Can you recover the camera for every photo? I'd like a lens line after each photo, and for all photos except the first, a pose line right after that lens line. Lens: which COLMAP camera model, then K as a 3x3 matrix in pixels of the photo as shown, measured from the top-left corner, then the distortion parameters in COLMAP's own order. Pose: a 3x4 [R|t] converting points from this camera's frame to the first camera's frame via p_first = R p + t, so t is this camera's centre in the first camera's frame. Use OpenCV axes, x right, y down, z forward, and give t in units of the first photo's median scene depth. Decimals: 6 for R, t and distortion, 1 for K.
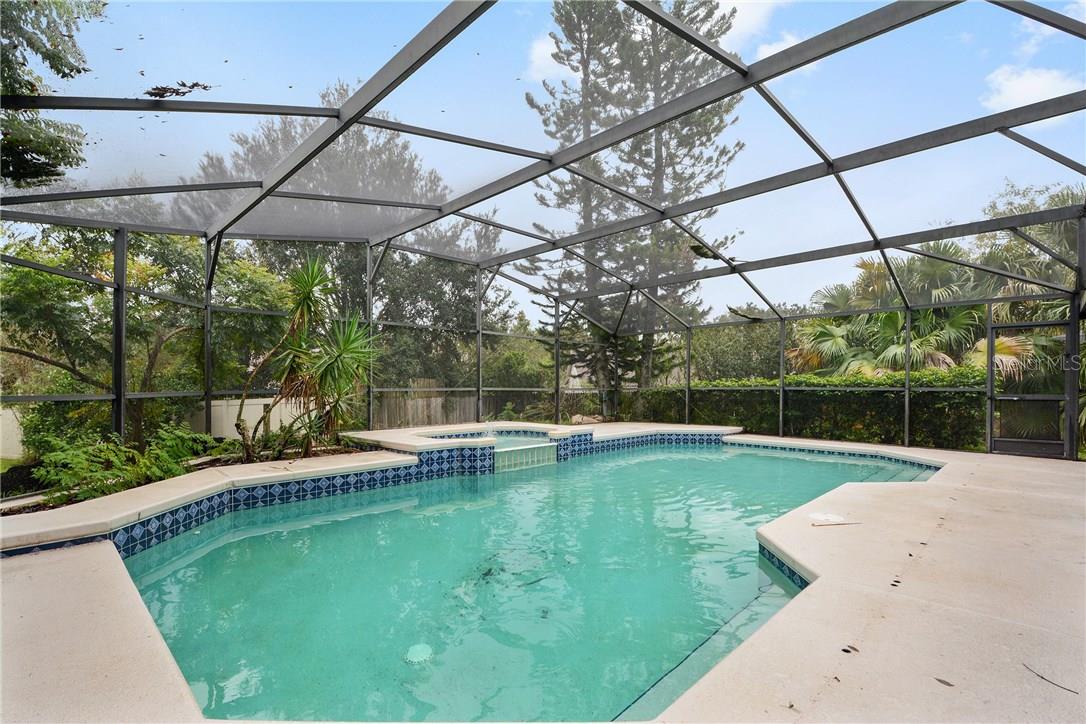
lens RADIAL K [[477.3, 0, 536.0], [0, 477.3, 389.1], [0, 0, 1]] dist [0.007923, -0.000643]
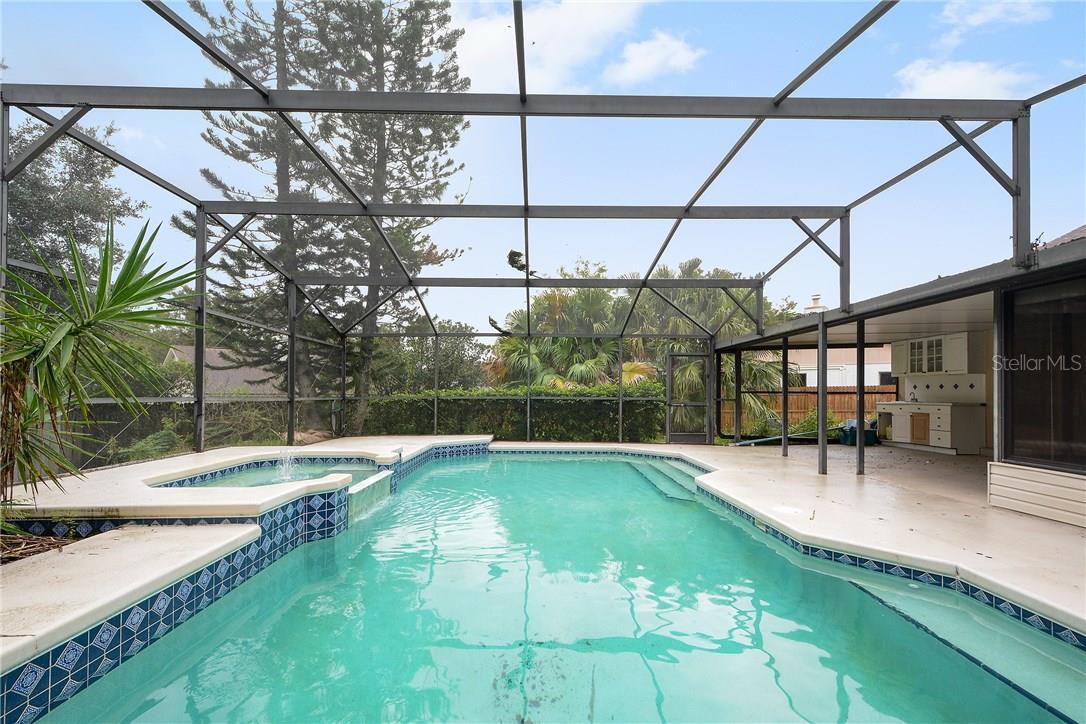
lens RADIAL K [[466.7, 0, 539.2], [0, 466.7, 387.6], [0, 0, 1]] dist [0.018399, -0.000158]
pose [[0.712369, 0.014808, 0.701649, -0.211932], [-0.000176, 0.999781, -0.020921, -0.002302], [-0.701805, 0.014780, 0.712215, 0.205022]]
